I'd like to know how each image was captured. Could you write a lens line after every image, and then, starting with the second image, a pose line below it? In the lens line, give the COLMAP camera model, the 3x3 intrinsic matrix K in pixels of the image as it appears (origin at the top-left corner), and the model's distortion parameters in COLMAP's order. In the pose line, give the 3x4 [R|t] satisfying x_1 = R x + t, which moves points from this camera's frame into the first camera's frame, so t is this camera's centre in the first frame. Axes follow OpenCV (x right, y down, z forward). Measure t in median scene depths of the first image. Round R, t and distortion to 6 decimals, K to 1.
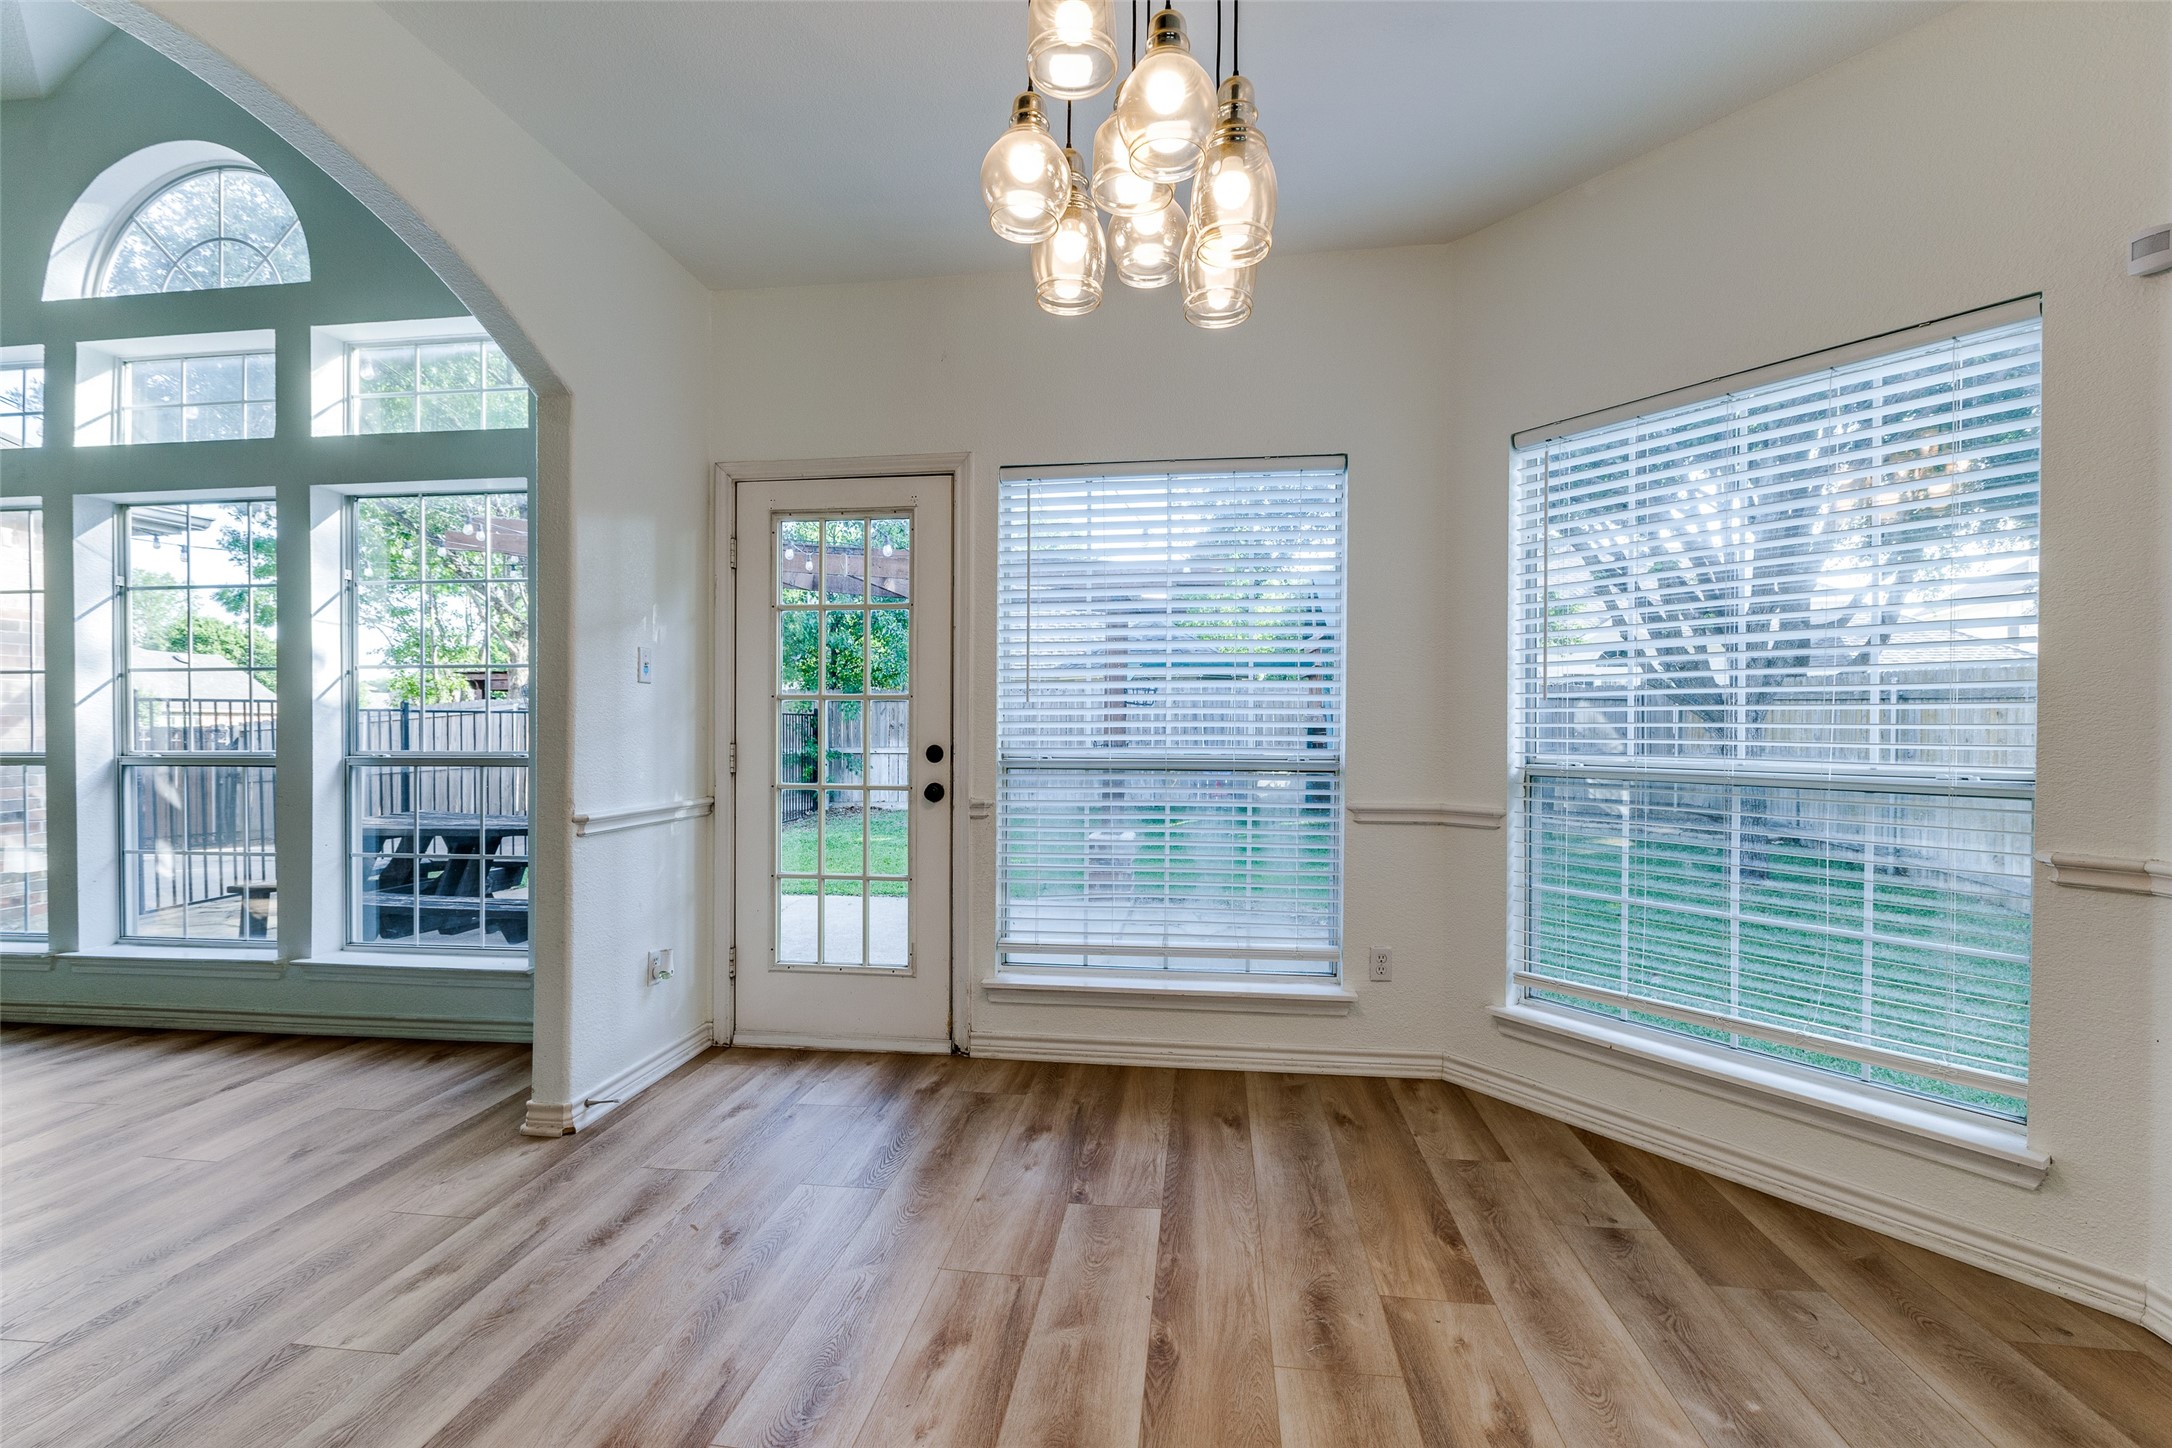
lens RADIAL K [[966.4, 0, 1077.5], [0, 966.4, 738.7], [0, 0, 1]] dist [-0.003303, 0.001278]
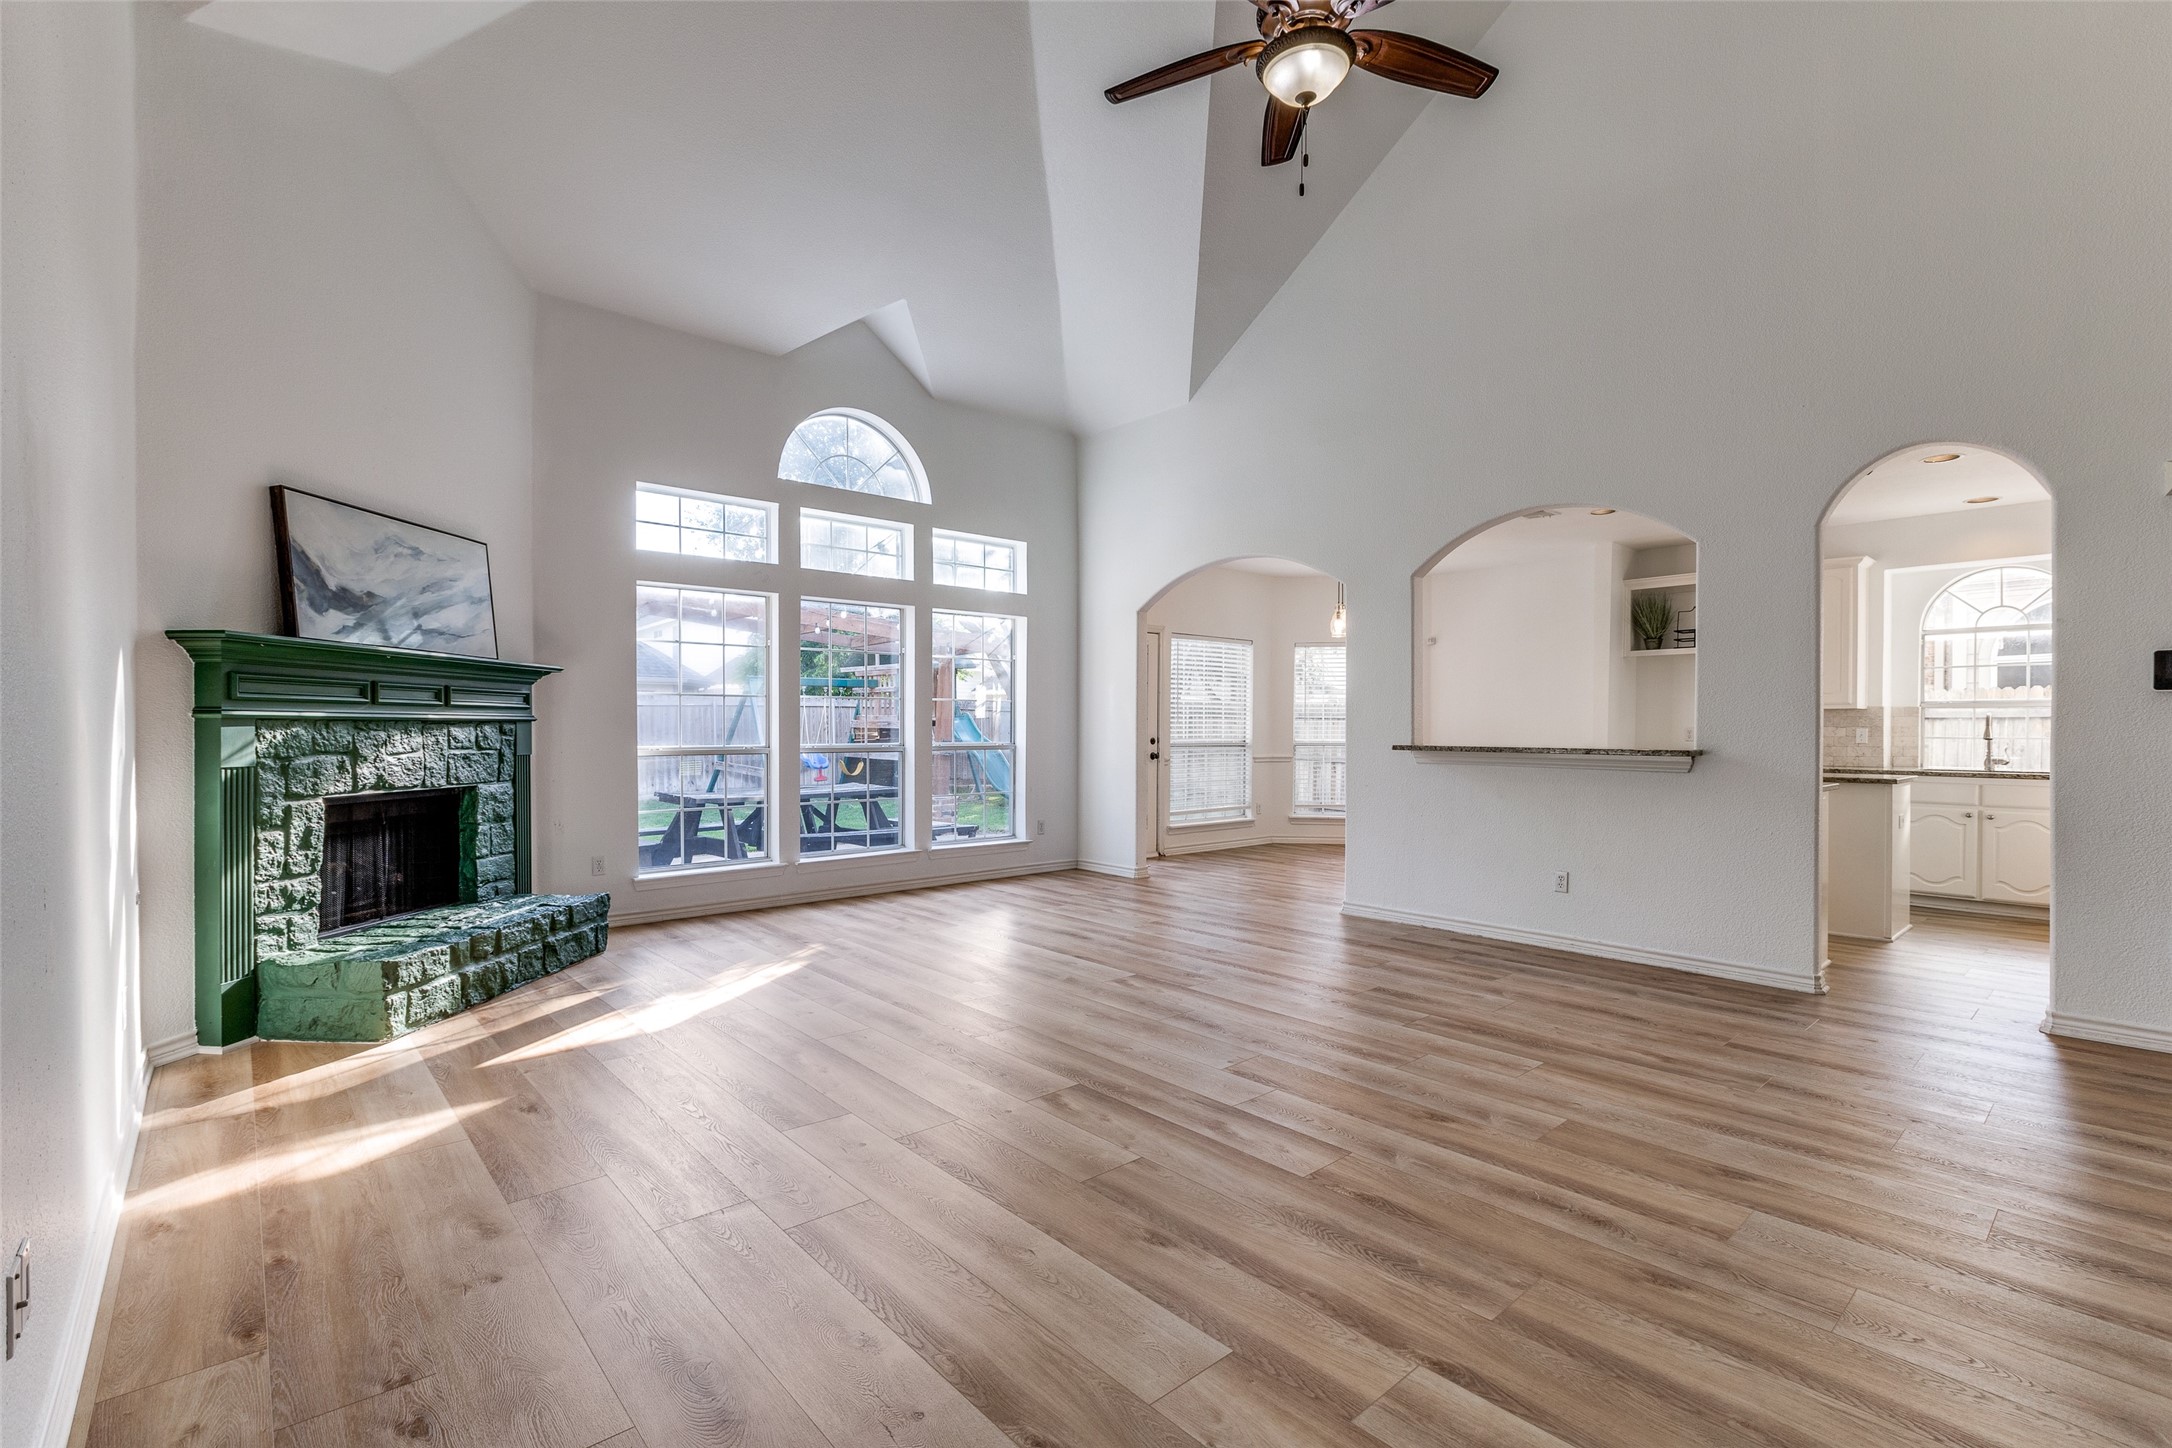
lens RADIAL K [[966.4, 0, 1089.7], [0, 966.4, 730.9], [0, 0, 1]] dist [-0.003303, 0.001278]
pose [[0.655293, -0.000648, 0.755375, -2.207733], [0.009736, 0.999924, -0.007589, 0.006453], [-0.755312, 0.012327, 0.655249, -0.561964]]
